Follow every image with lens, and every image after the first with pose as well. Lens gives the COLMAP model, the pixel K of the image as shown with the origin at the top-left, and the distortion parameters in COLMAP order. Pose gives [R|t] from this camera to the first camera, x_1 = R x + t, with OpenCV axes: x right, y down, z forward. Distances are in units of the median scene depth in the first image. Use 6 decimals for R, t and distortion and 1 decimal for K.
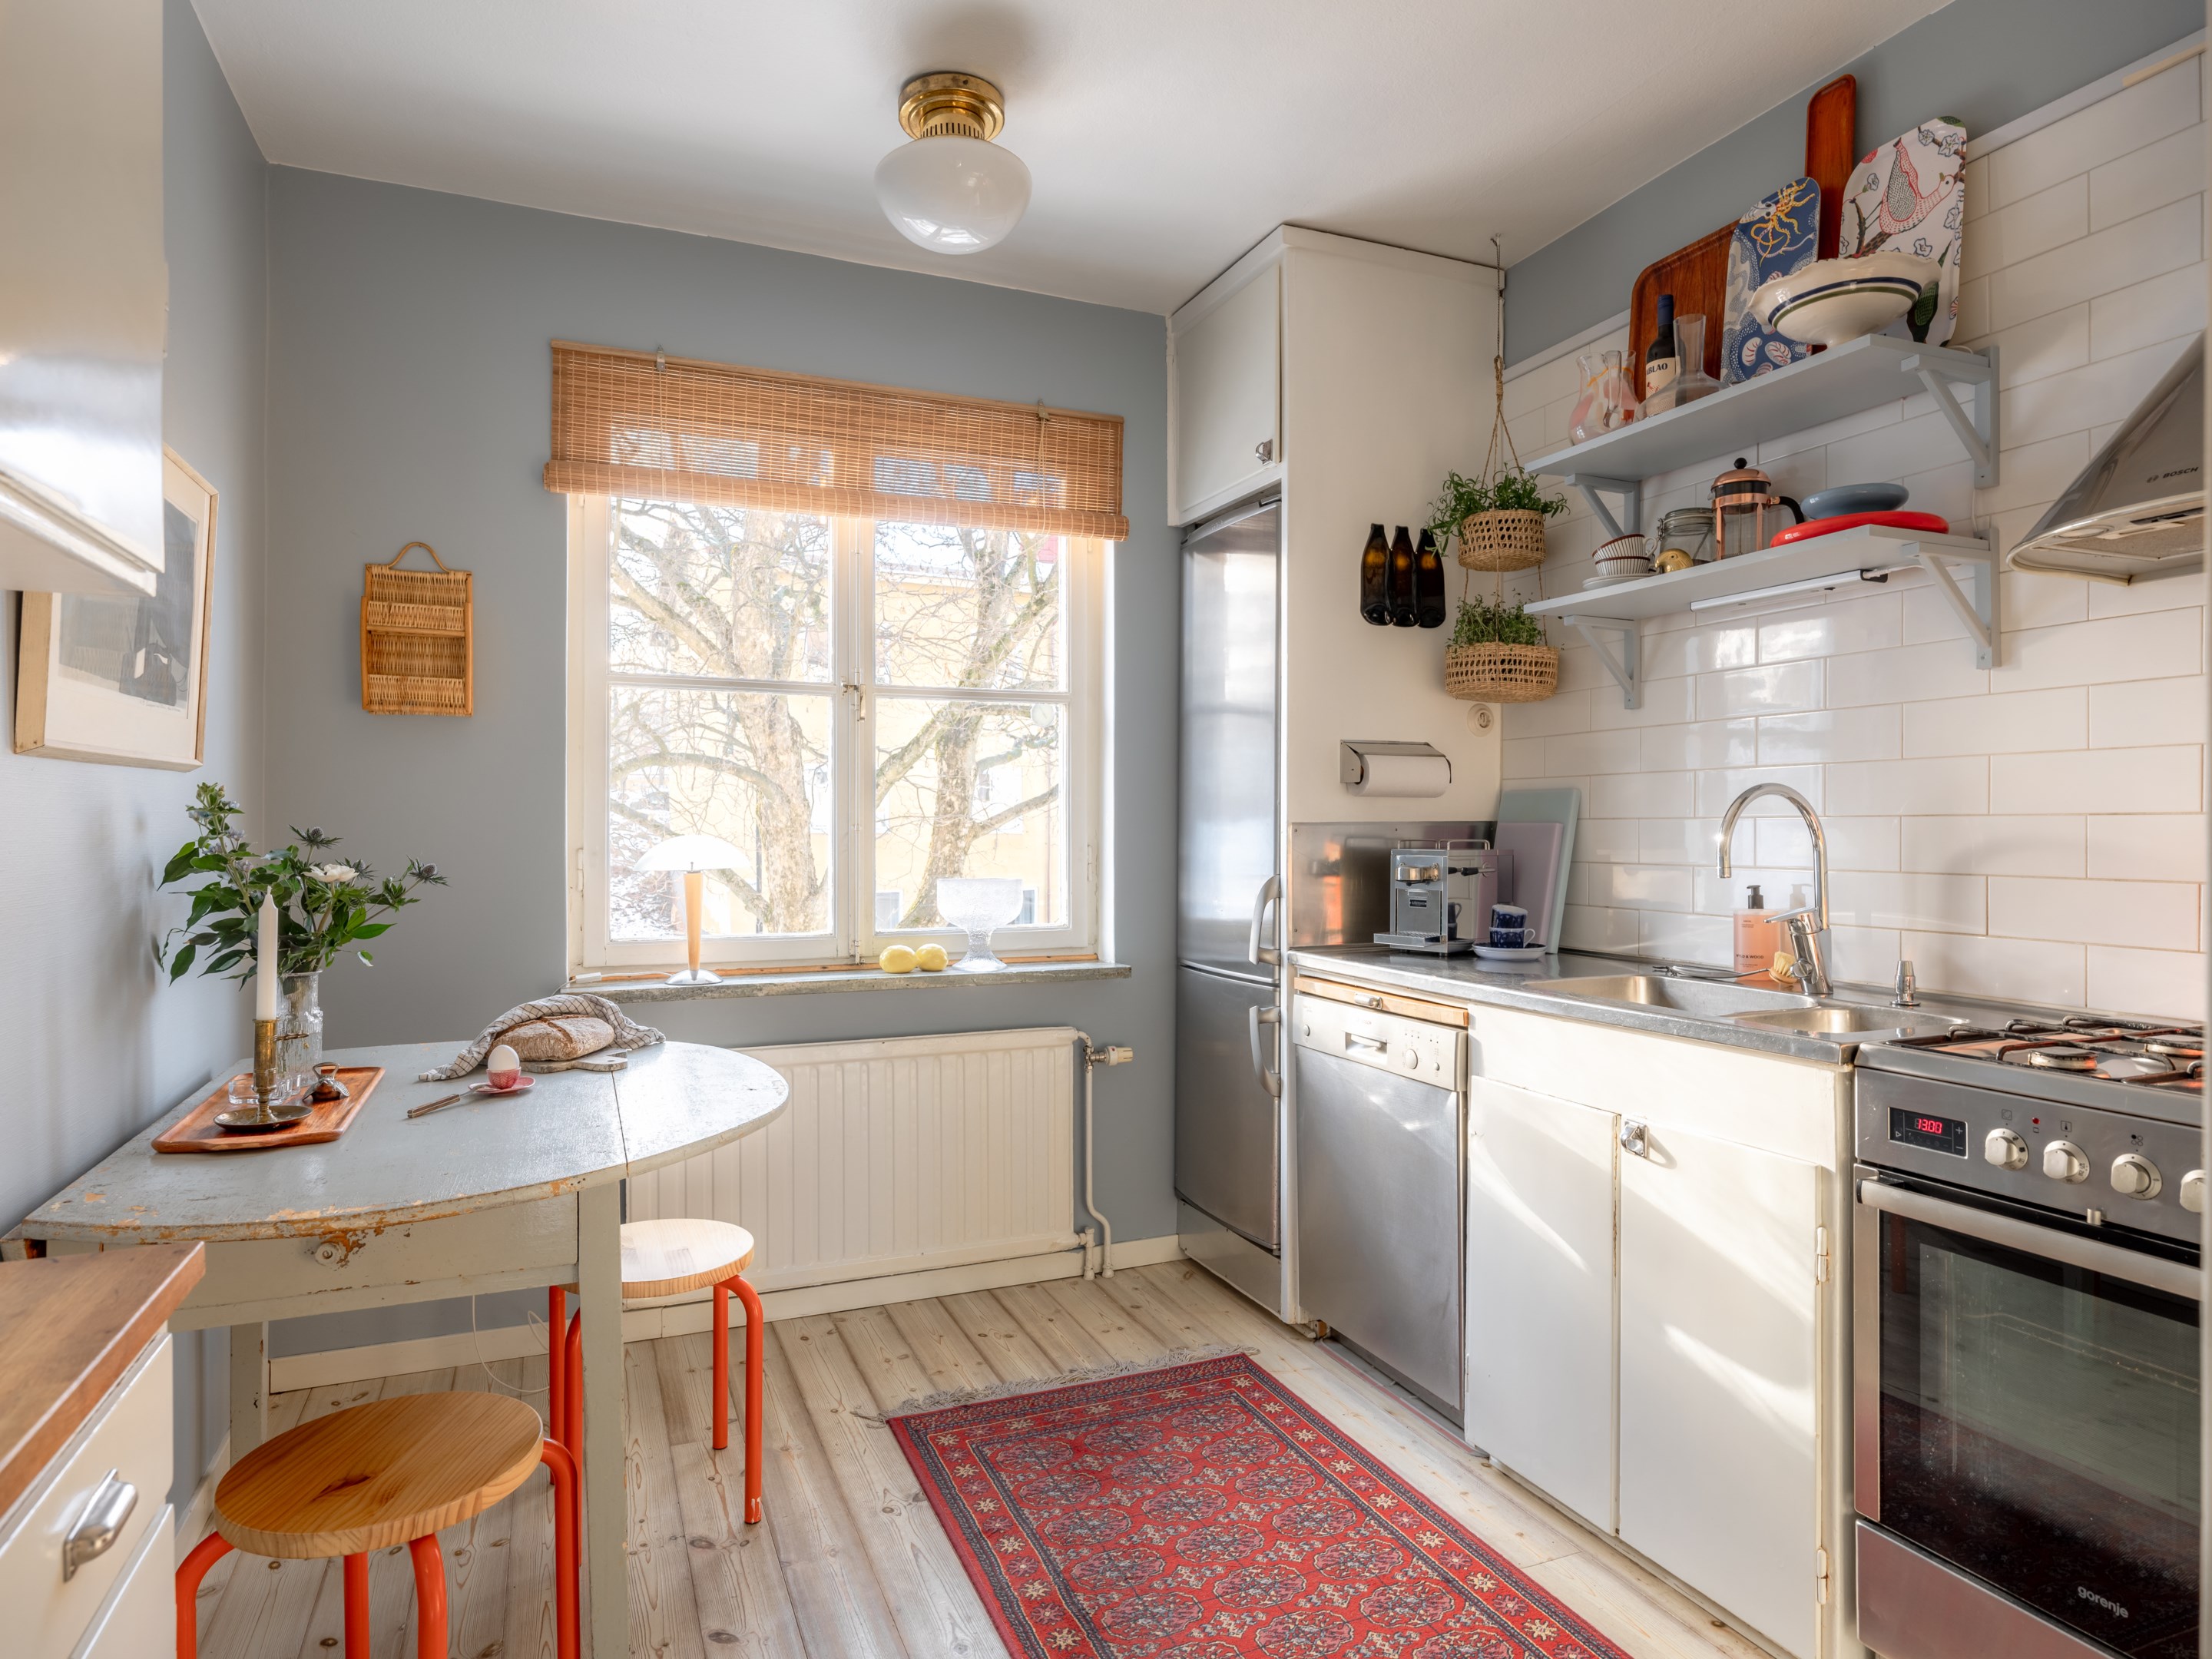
lens RADIAL K [[1278.4, 0, 1106.0], [0, 1278.4, 829.5], [0, 0, 1]] dist [-0.000888, -0.001177]
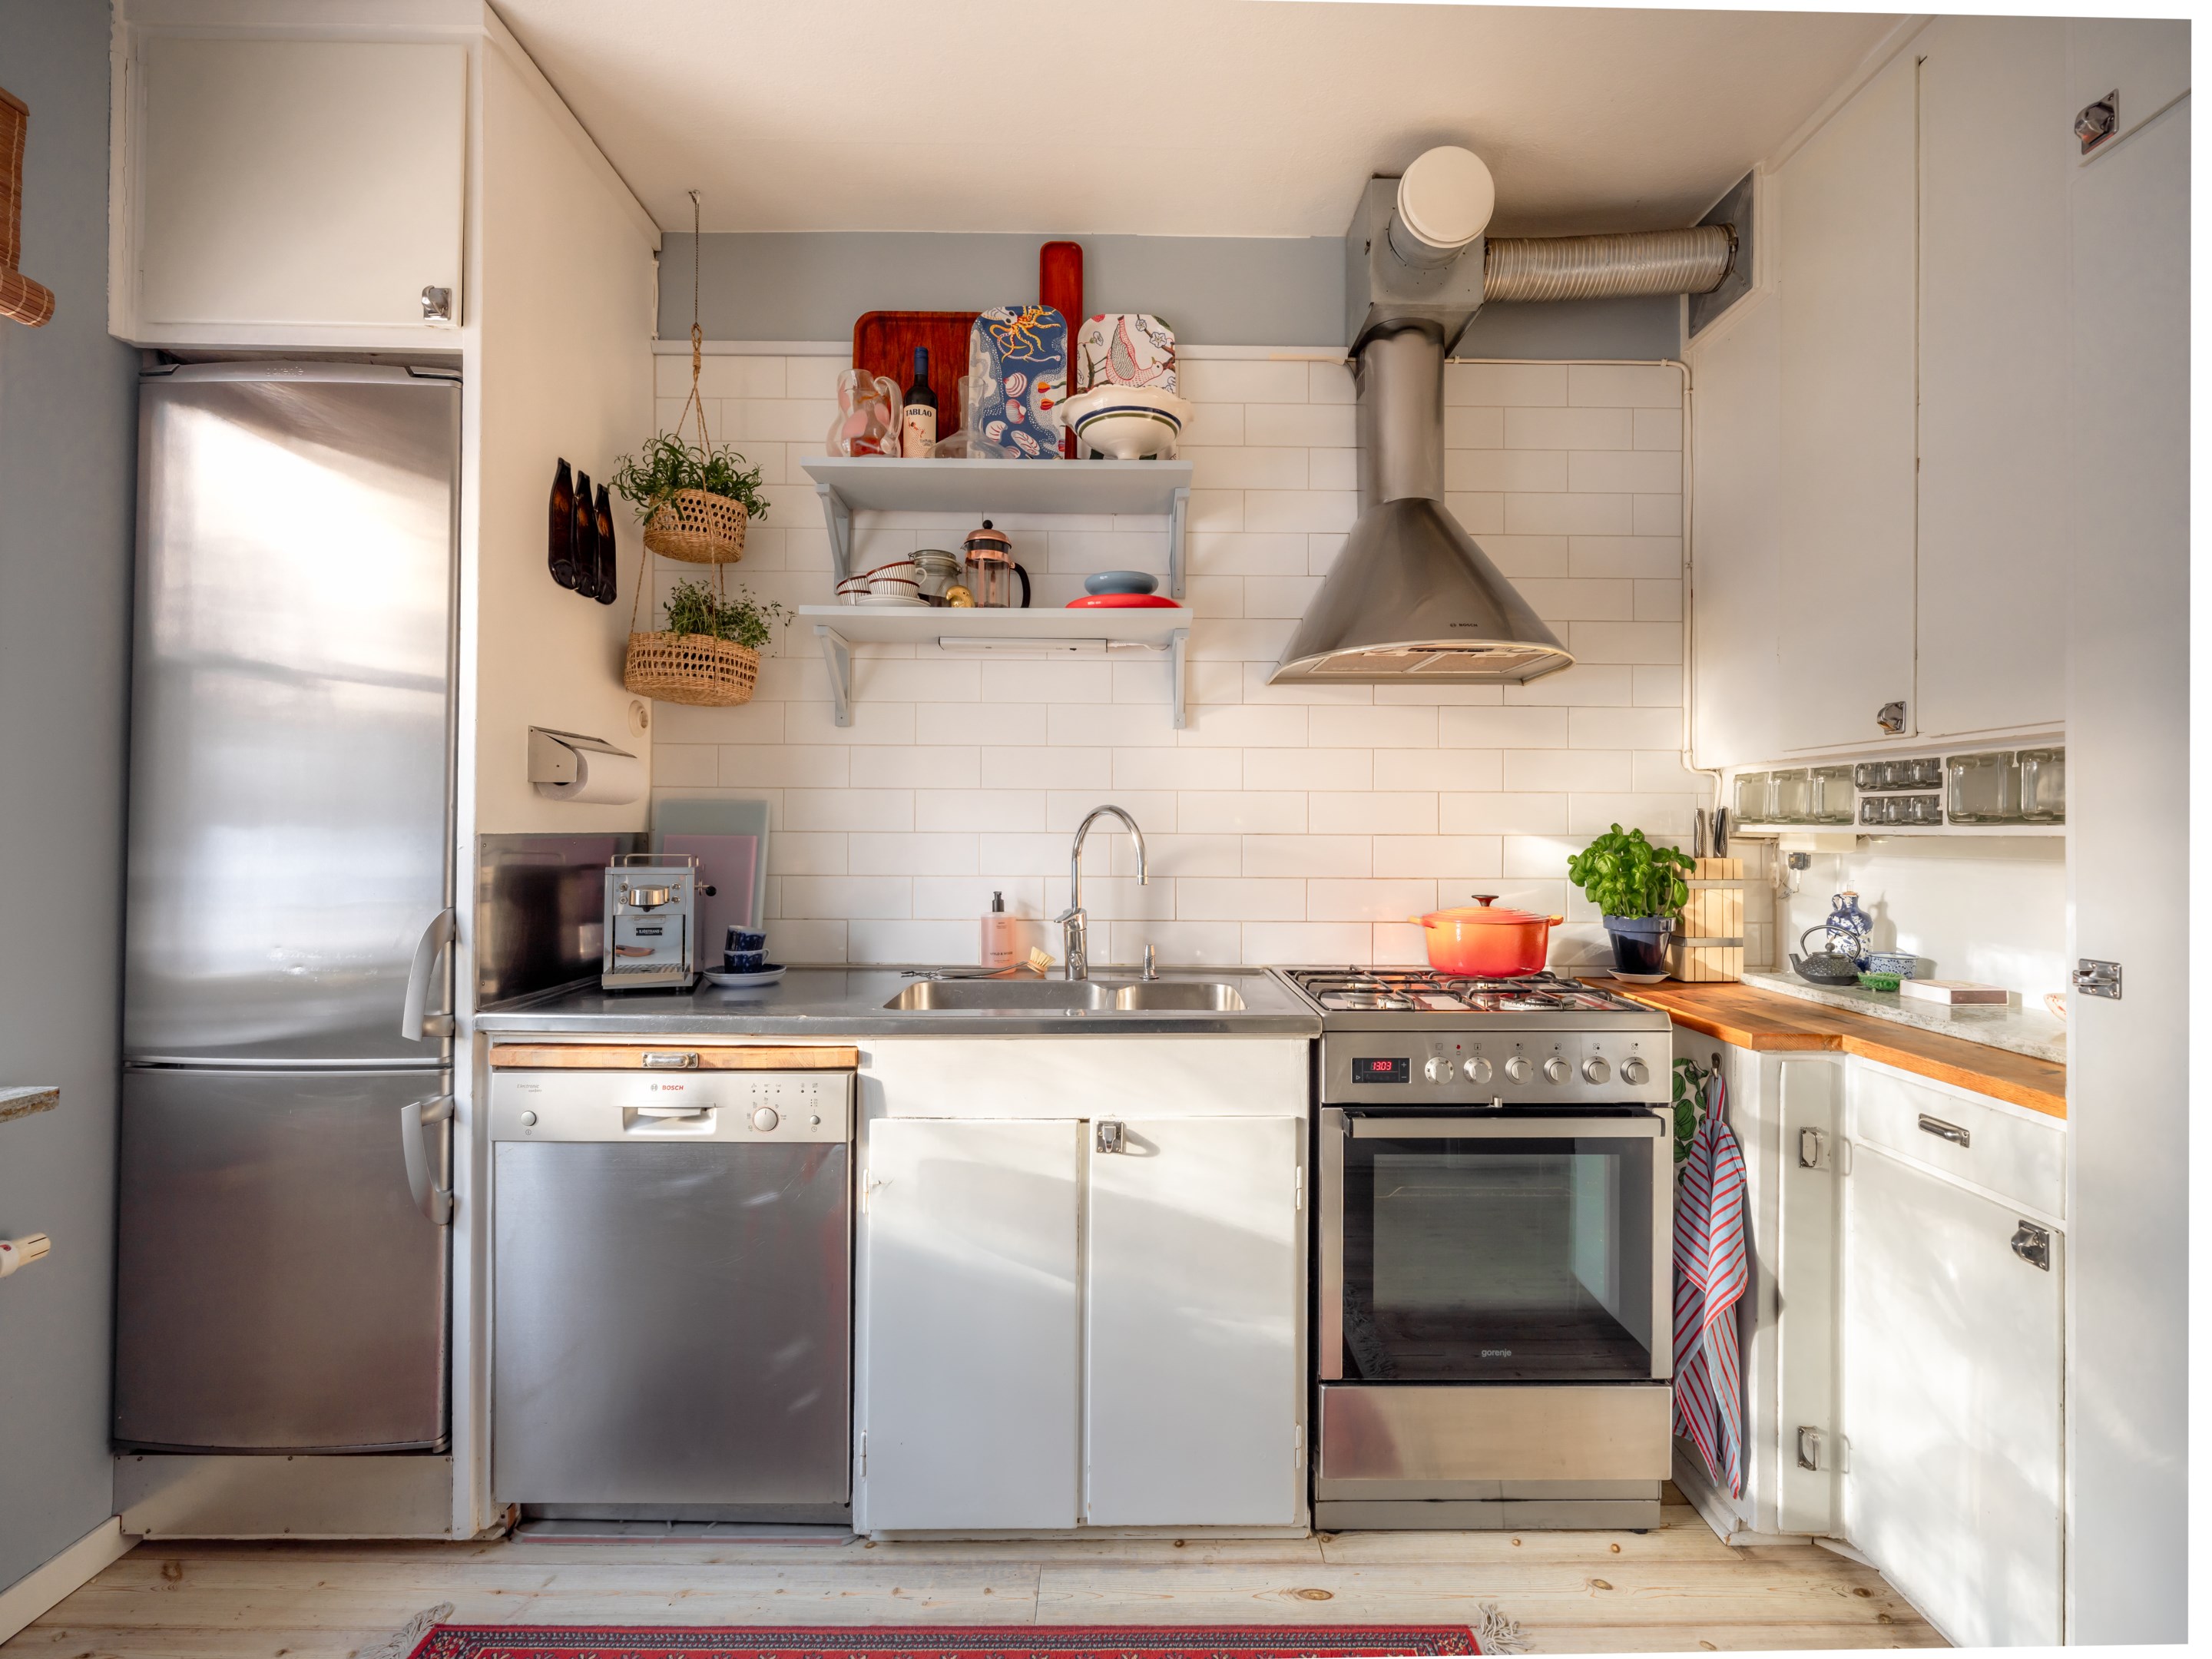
lens RADIAL K [[998.5, 0, 1125.0], [0, 998.5, 827.6], [0, 0, 1]] dist [-0.002587, -0.000454]
pose [[0.378626, 0.009540, 0.925500, -0.280852], [-0.004717, 0.999954, -0.008378, -0.007342], [-0.925538, -0.001194, 0.378654, 0.538221]]
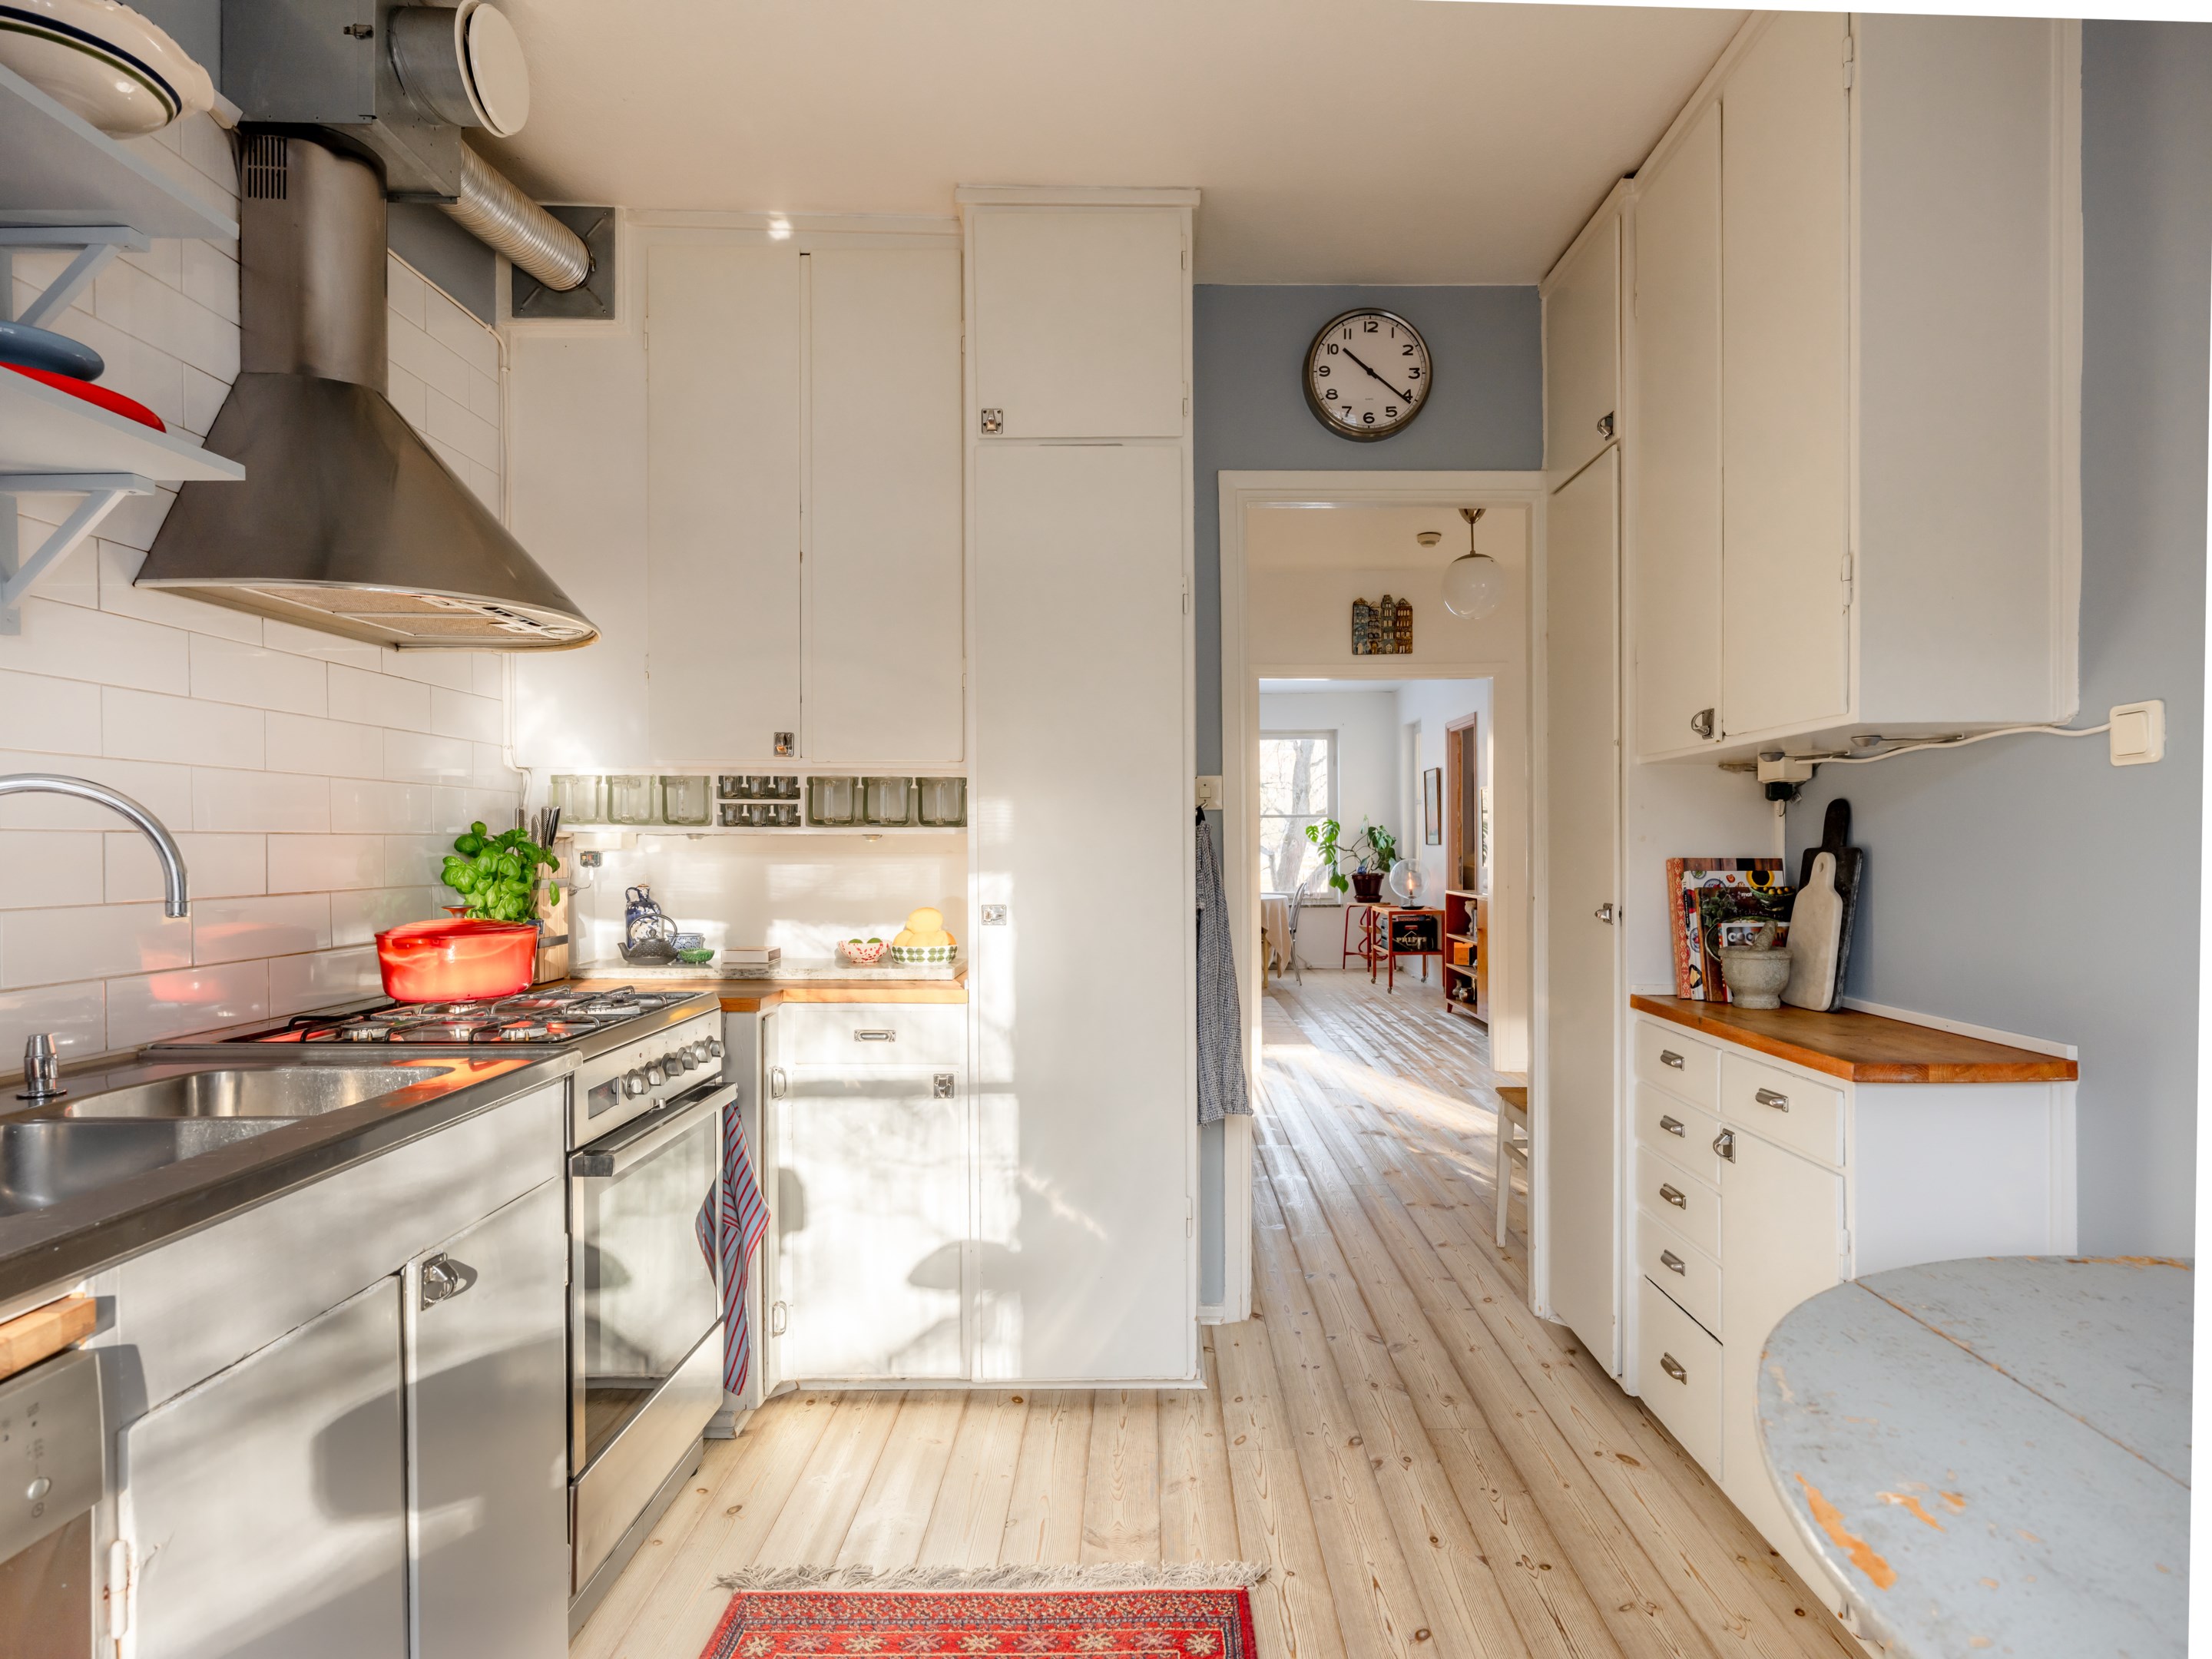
lens RADIAL K [[1203.3, 0, 1151.8], [0, 1203.3, 858.9], [0, 0, 1]] dist [-0.001994, -0.001640]
pose [[-0.924986, -0.001885, 0.379998, -0.166957], [0.003072, 0.999918, 0.012437, -0.000573], [-0.379990, 0.012672, -0.924904, 1.167594]]
